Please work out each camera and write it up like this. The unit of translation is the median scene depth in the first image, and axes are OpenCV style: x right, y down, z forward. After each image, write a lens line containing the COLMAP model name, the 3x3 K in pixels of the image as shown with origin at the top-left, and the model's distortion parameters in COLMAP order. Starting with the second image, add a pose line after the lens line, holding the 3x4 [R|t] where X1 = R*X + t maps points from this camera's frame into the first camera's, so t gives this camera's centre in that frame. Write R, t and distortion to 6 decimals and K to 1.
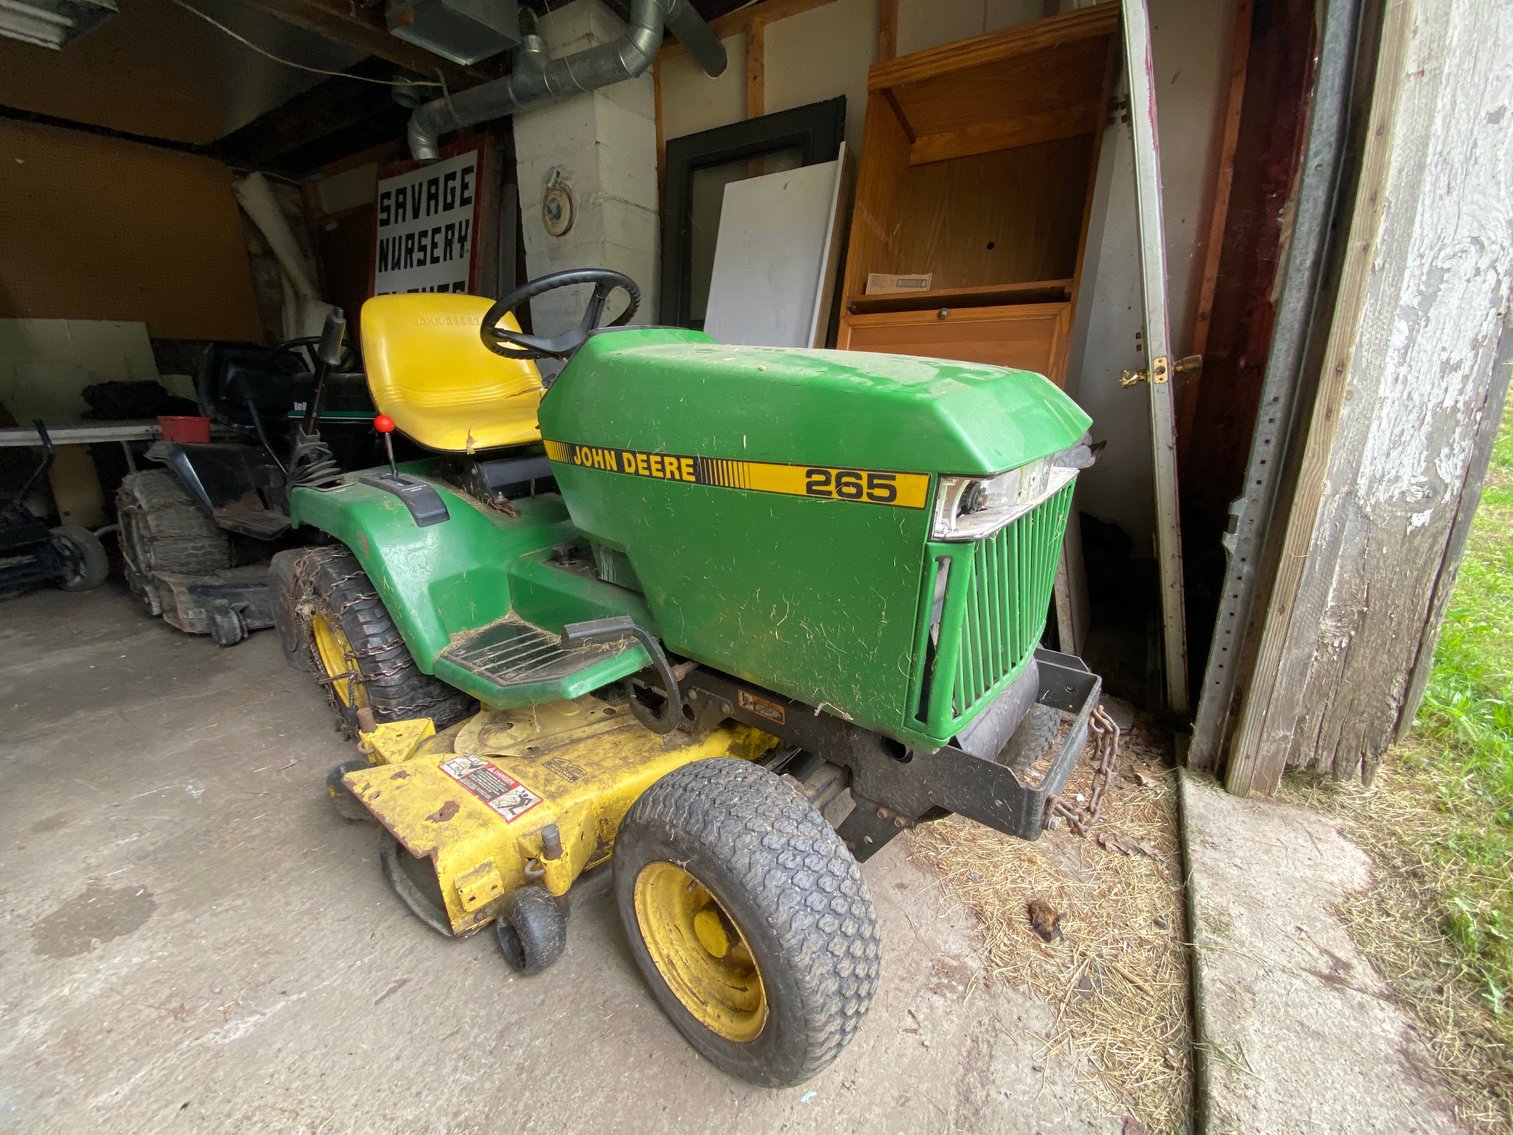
lens RADIAL K [[654.2, 0, 764.0], [0, 654.2, 558.4], [0, 0, 1]] dist [0.015111, -0.015158]
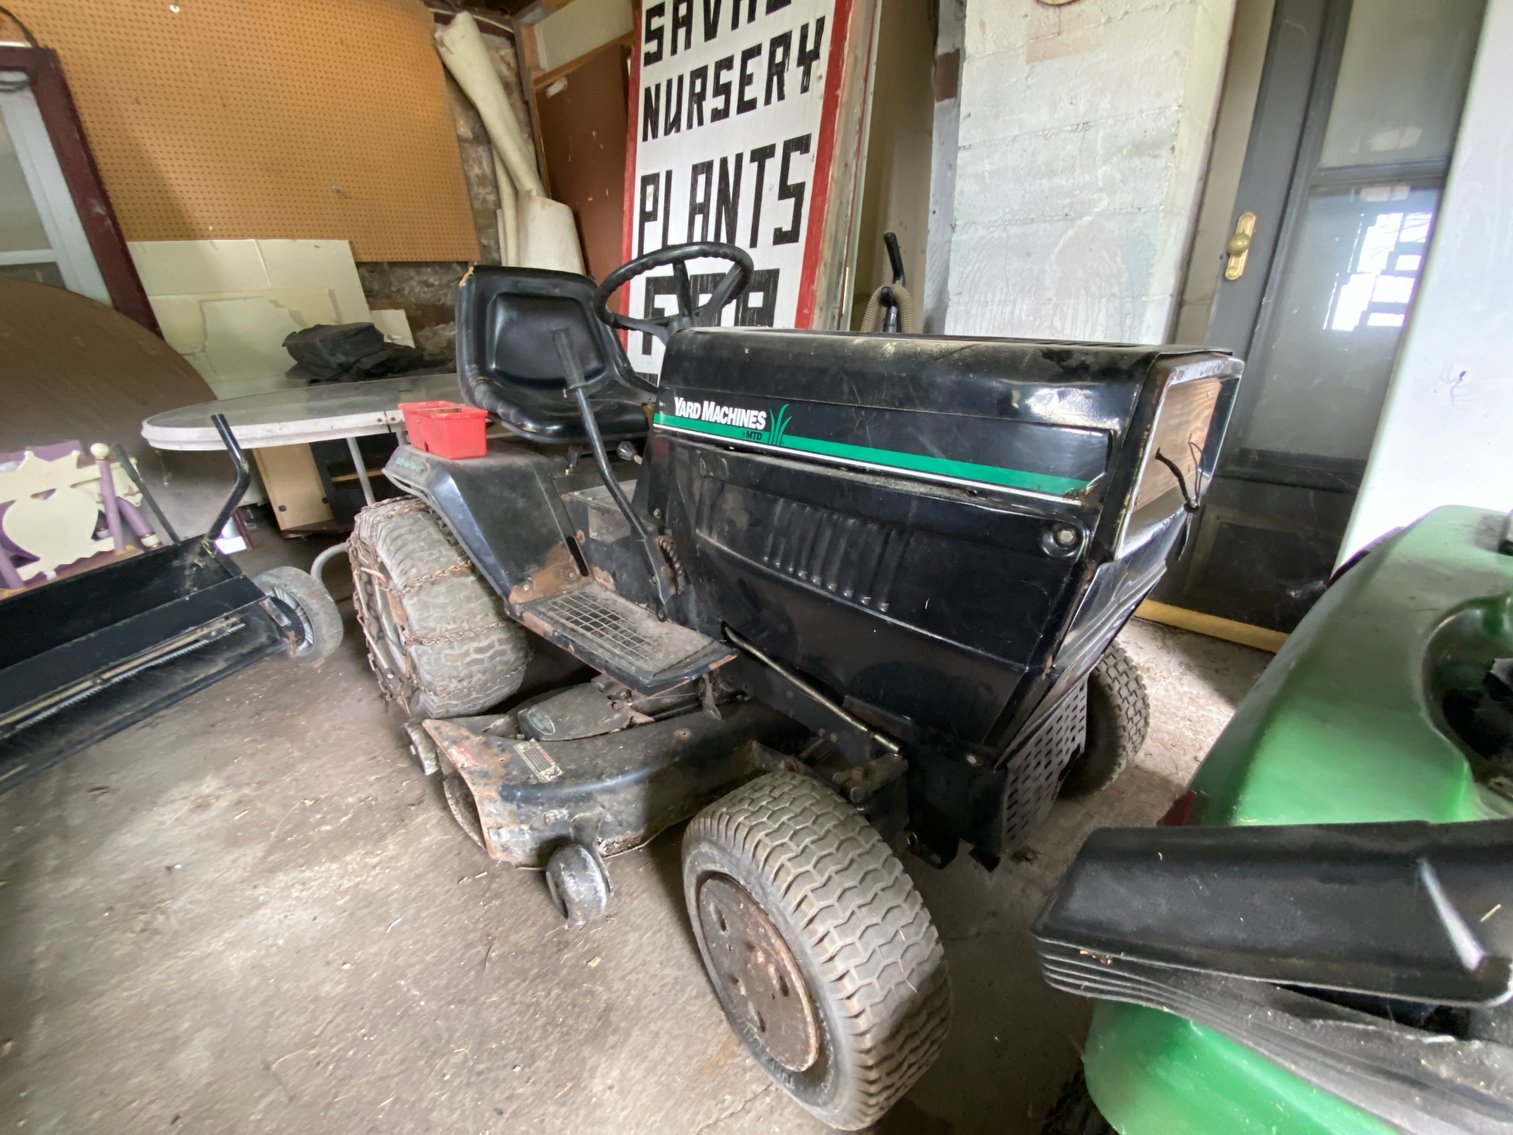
lens RADIAL K [[654.2, 0, 764.0], [0, 654.2, 558.4], [0, 0, 1]] dist [0.015111, -0.015158]
pose [[0.979859, 0.035210, -0.196562, -0.354630], [-0.007539, 0.990153, 0.139785, -0.120004], [0.199549, -0.135488, 0.970476, 0.349469]]
